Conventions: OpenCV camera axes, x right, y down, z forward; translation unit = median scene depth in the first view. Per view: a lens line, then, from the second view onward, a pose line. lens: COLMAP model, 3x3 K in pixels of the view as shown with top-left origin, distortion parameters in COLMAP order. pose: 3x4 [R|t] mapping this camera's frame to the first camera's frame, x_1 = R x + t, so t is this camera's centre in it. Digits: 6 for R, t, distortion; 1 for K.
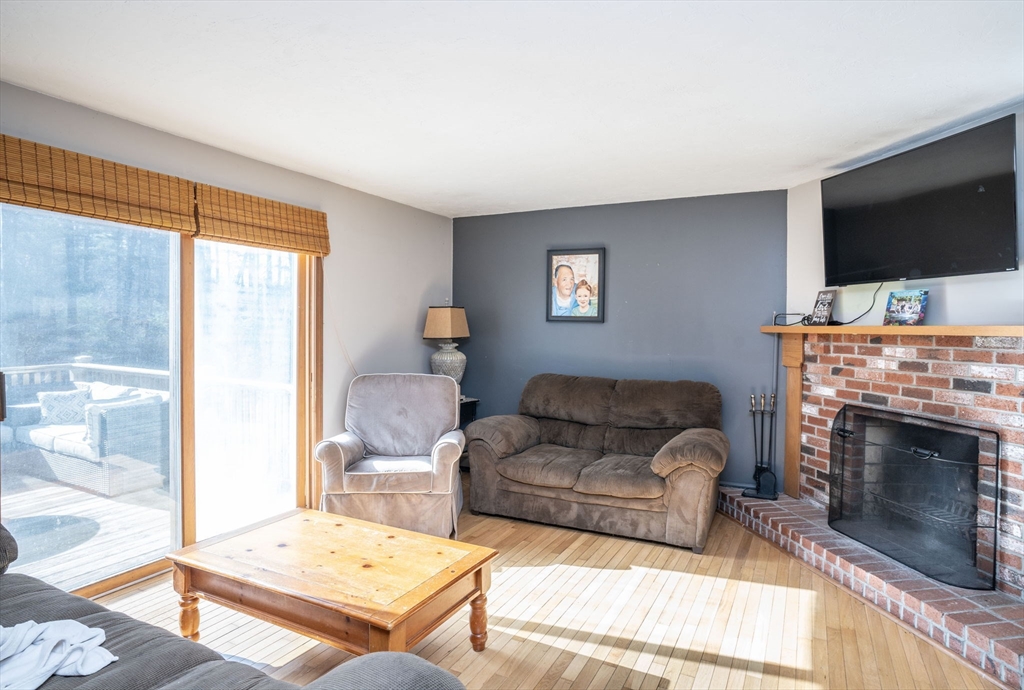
lens RADIAL K [[585.9, 0, 518.3], [0, 585.9, 345.3], [0, 0, 1]] dist [-0.001343, 0.027226]
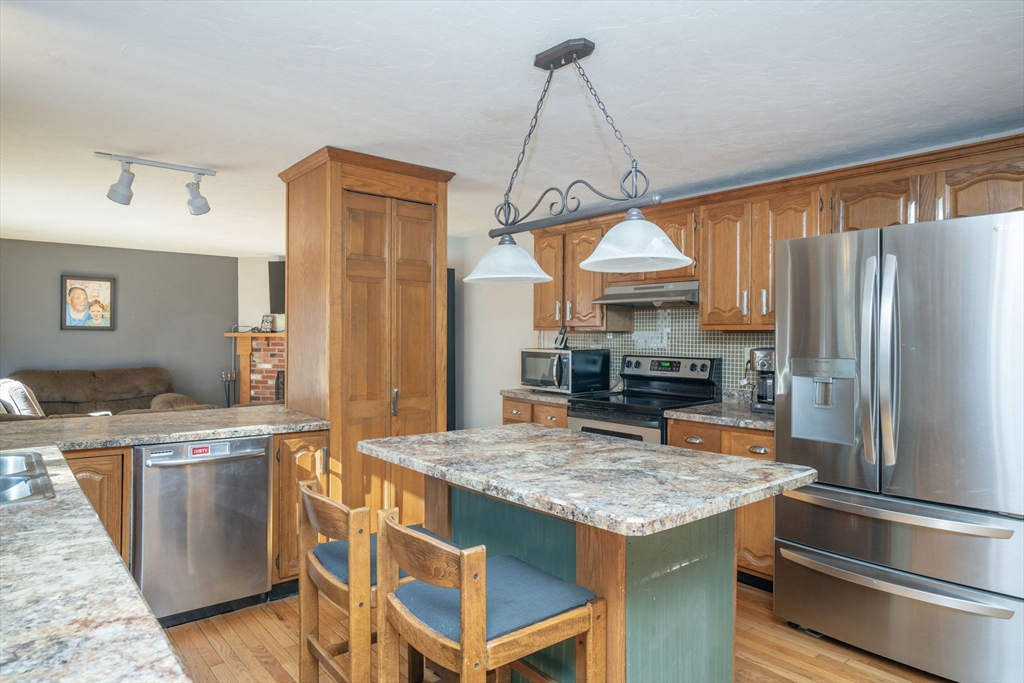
lens RADIAL K [[599.3, 0, 512.0], [0, 599.3, 341.5], [0, 0, 1]] dist [-0.017993, 0.001351]
pose [[0.390296, -0.020299, 0.920466, -1.076447], [0.029874, 0.999510, 0.009375, 0.002231], [-0.920205, 0.023839, 0.390711, -0.585004]]
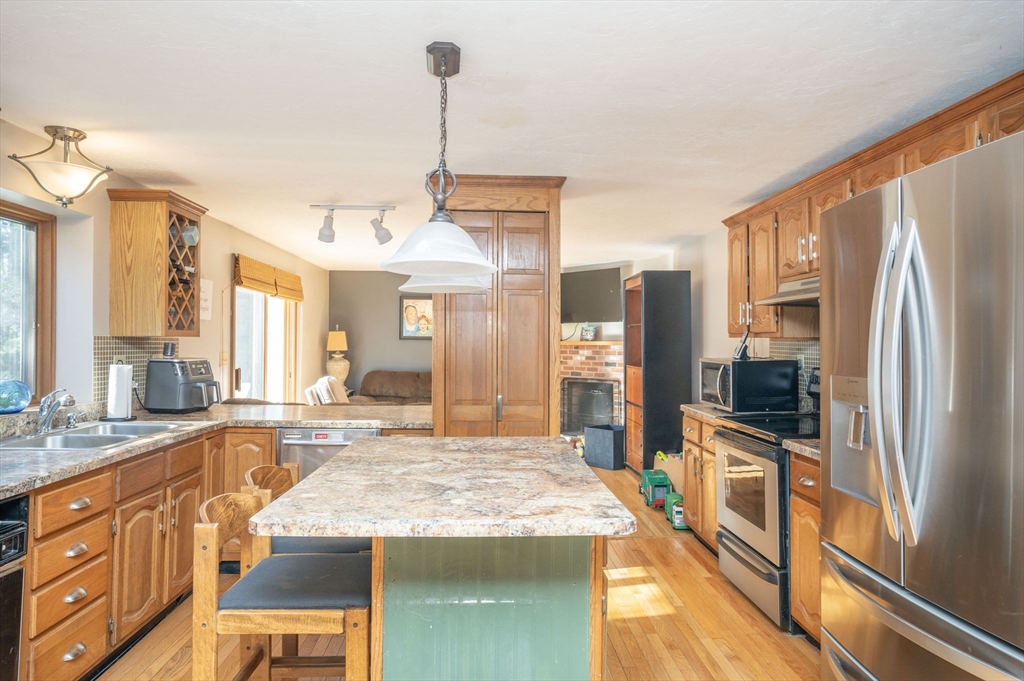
lens RADIAL K [[627.1, 0, 522.9], [0, 627.1, 333.5], [0, 0, 1]] dist [-0.035306, 0.033178]
pose [[0.853163, -0.003611, 0.521632, -0.794973], [0.025503, 0.999069, -0.034796, 0.015363], [-0.521021, 0.042989, 0.852461, -0.918794]]
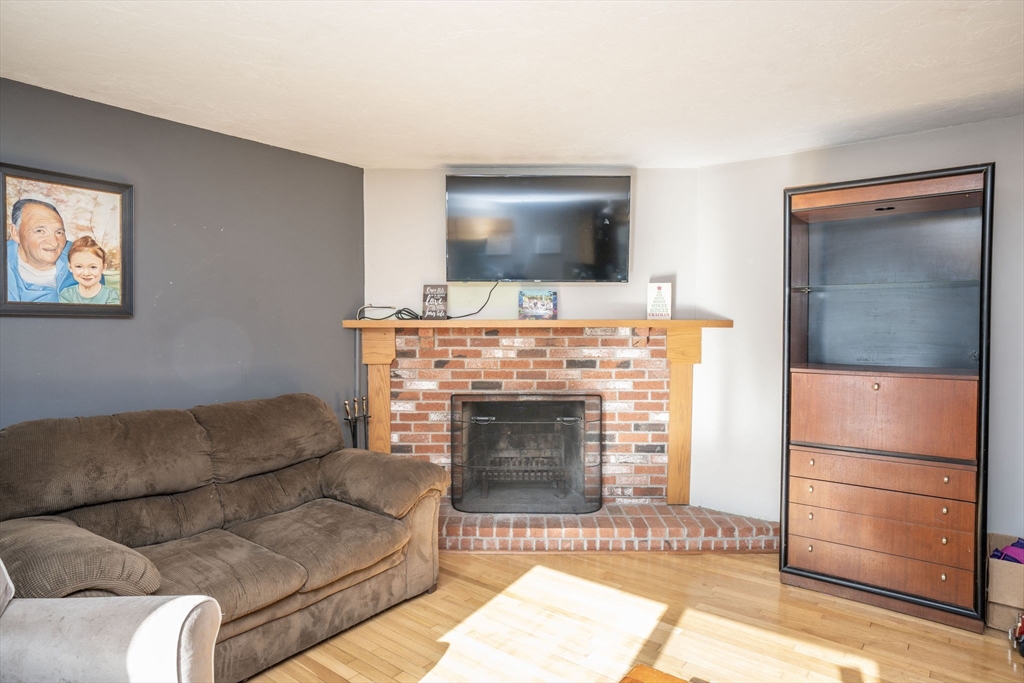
lens RADIAL K [[609.8, 0, 527.9], [0, 609.8, 344.6], [0, 0, 1]] dist [-0.033774, 0.028307]
pose [[0.186294, -0.045963, 0.981418, -0.497531], [0.032901, 0.998637, 0.040524, -0.029329], [-0.981943, 0.024740, 0.187552, 0.684317]]
